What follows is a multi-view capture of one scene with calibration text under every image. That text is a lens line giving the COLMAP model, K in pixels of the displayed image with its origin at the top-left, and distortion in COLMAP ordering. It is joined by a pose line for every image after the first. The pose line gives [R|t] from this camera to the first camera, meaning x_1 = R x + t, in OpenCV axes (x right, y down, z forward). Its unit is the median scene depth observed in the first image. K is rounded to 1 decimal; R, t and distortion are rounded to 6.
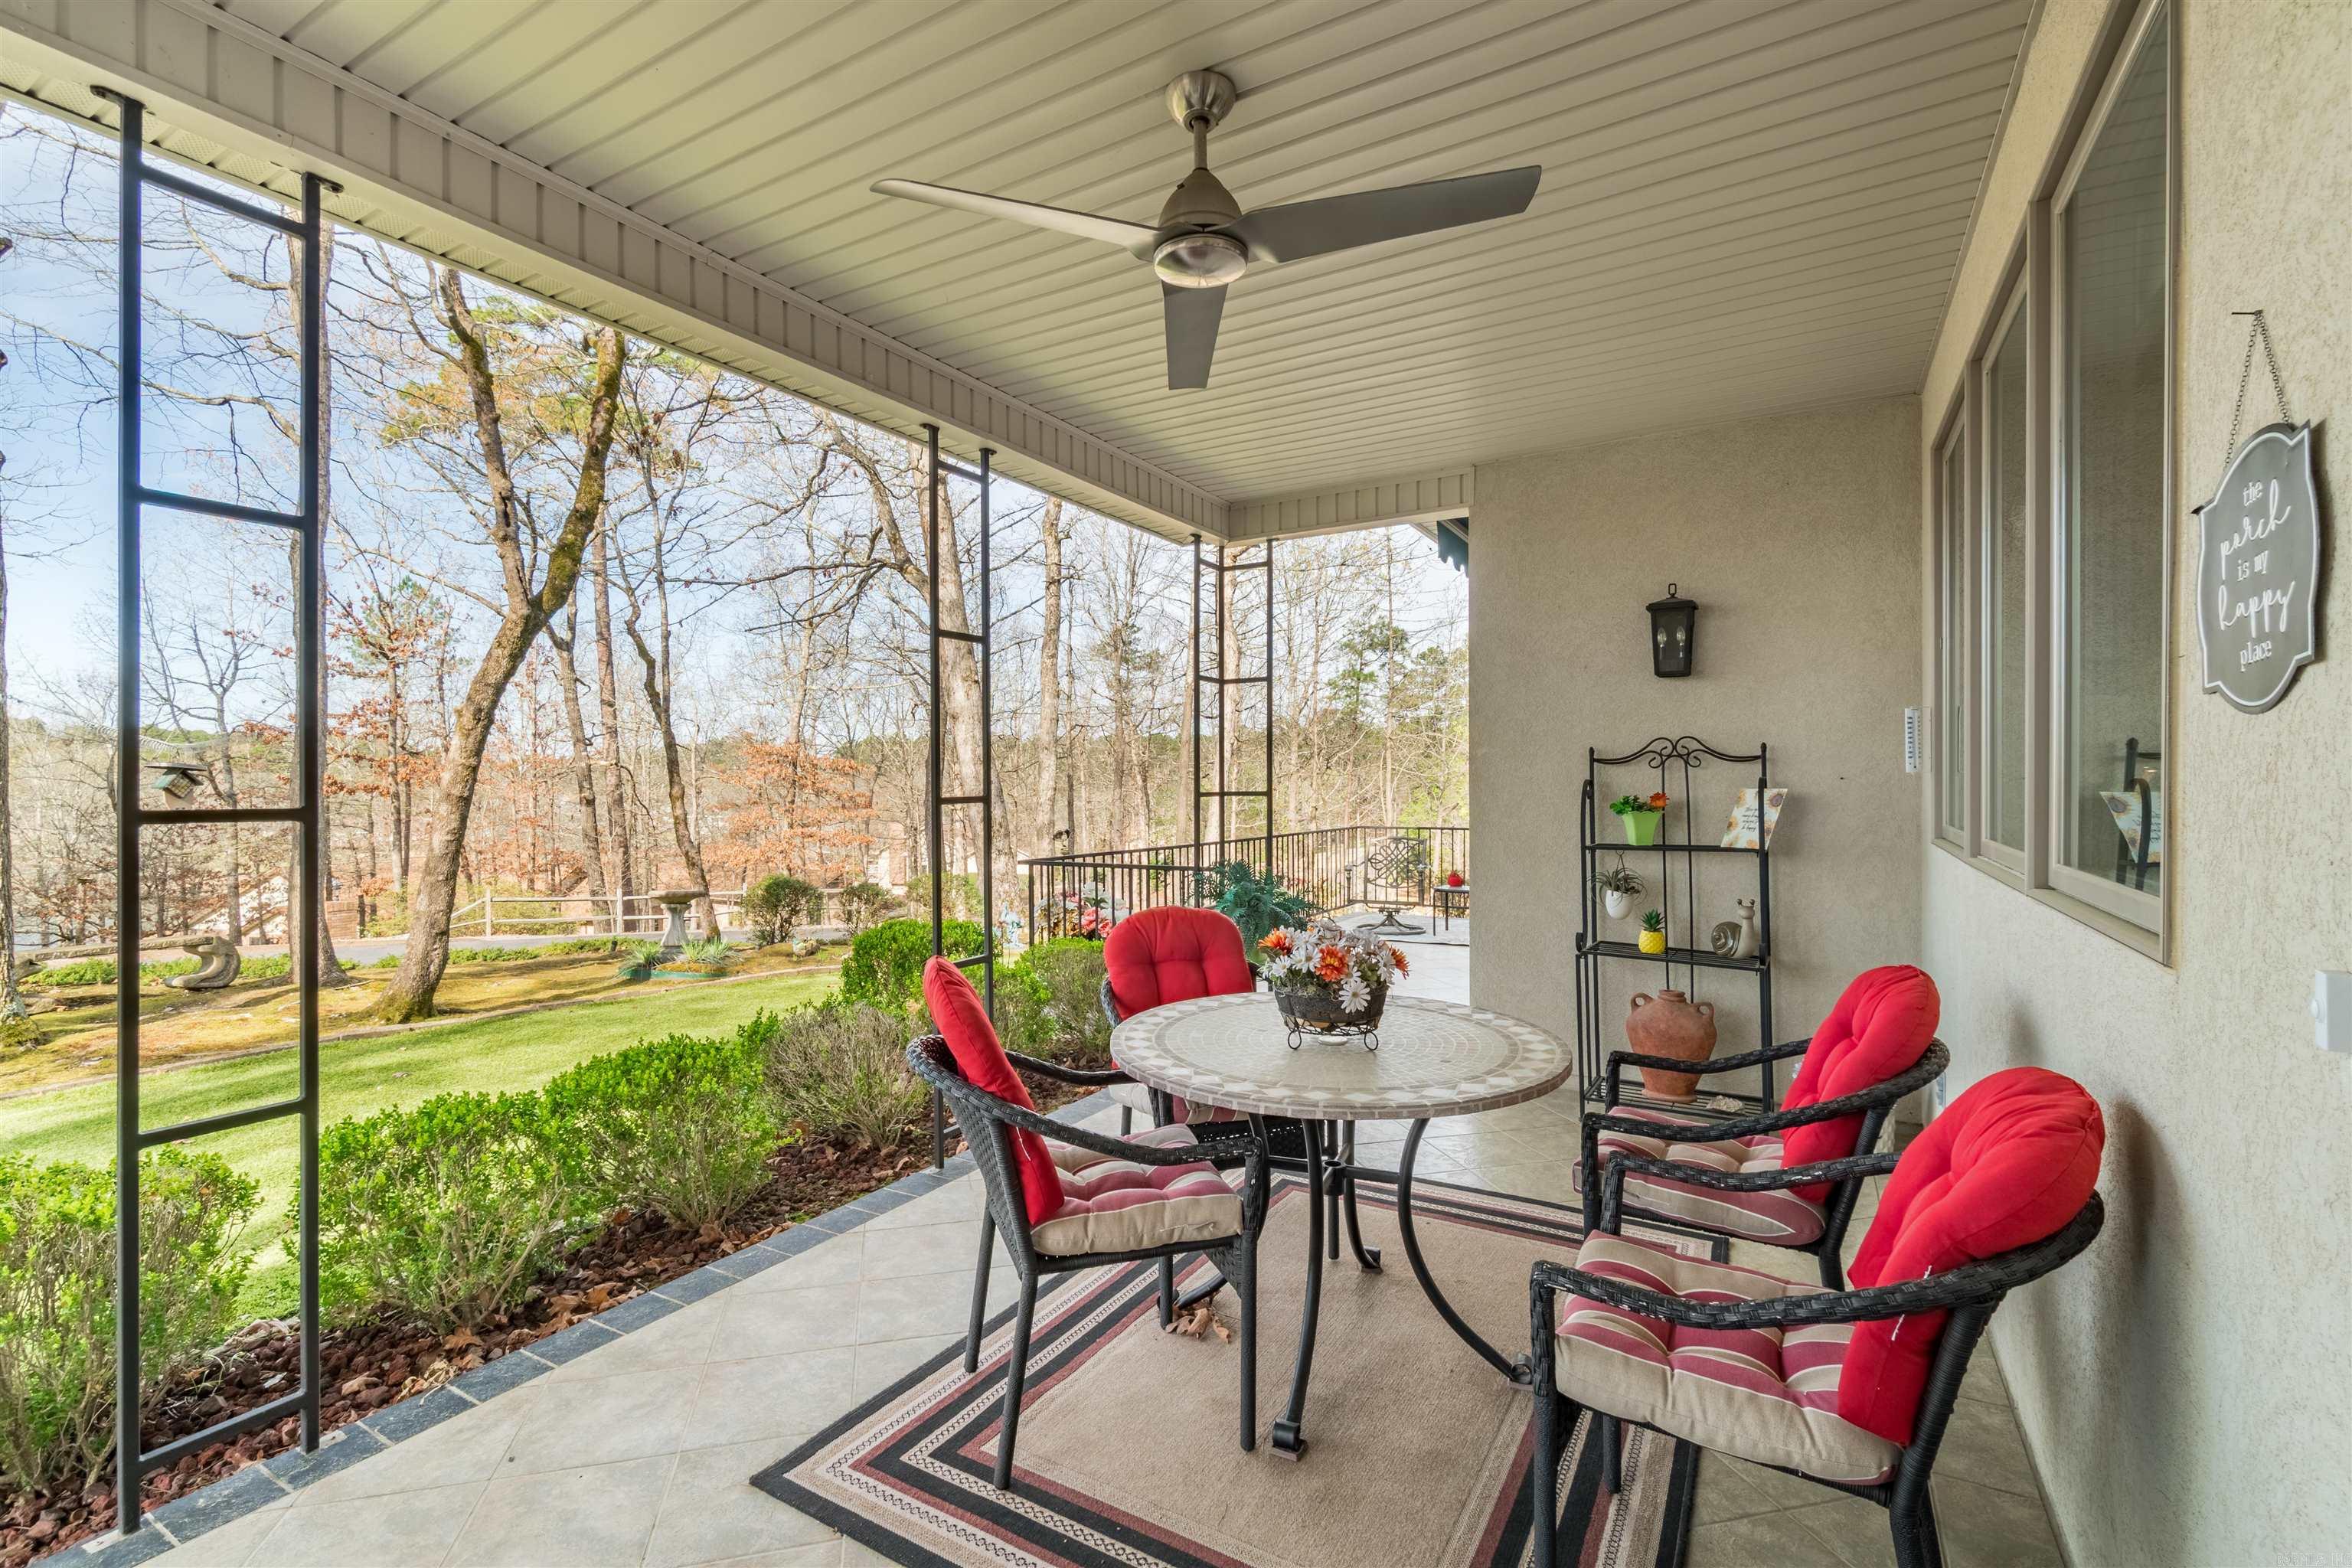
lens RADIAL K [[1042.3, 0, 1176.0], [0, 1042.3, 784.0], [0, 0, 1]] dist [-0.000113, 0.000022]
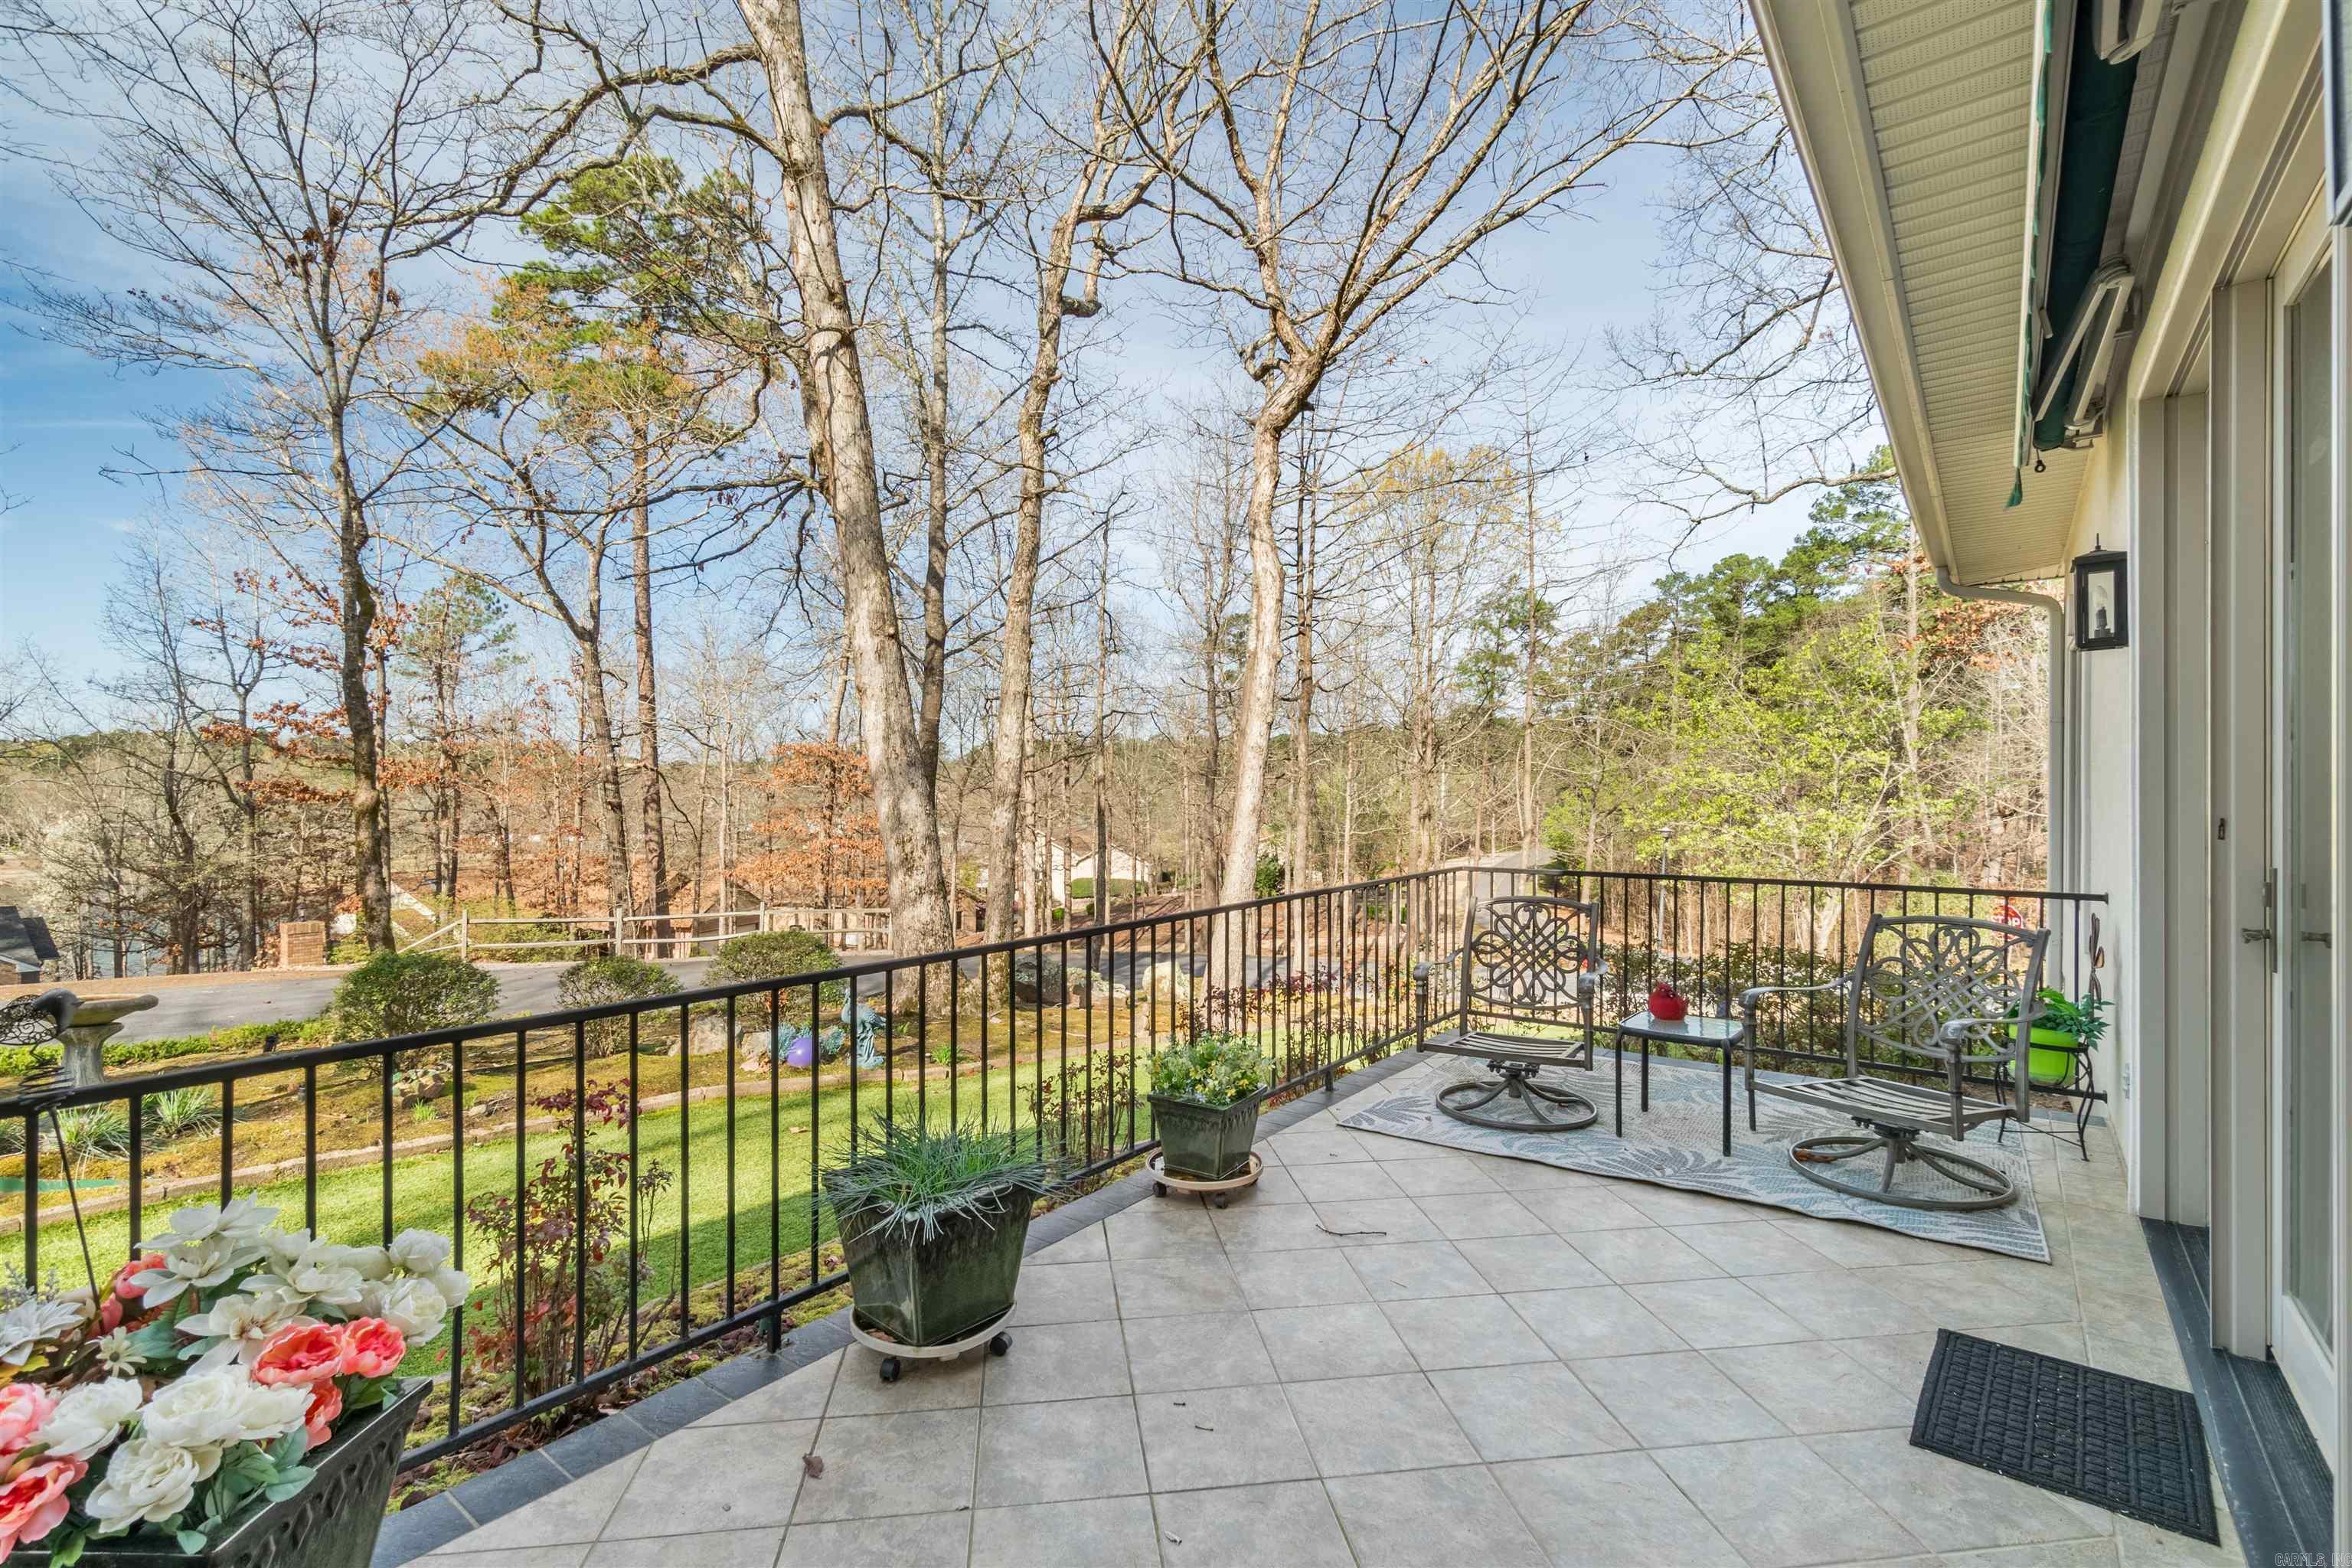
lens RADIAL K [[1042.3, 0, 1176.0], [0, 1042.3, 784.0], [0, 0, 1]] dist [-0.000113, 0.000022]
pose [[0.991440, -0.007403, -0.130356, 0.039837], [0.008020, 0.999959, 0.004208, -0.002981], [0.130320, -0.005218, 0.991458, 0.176822]]
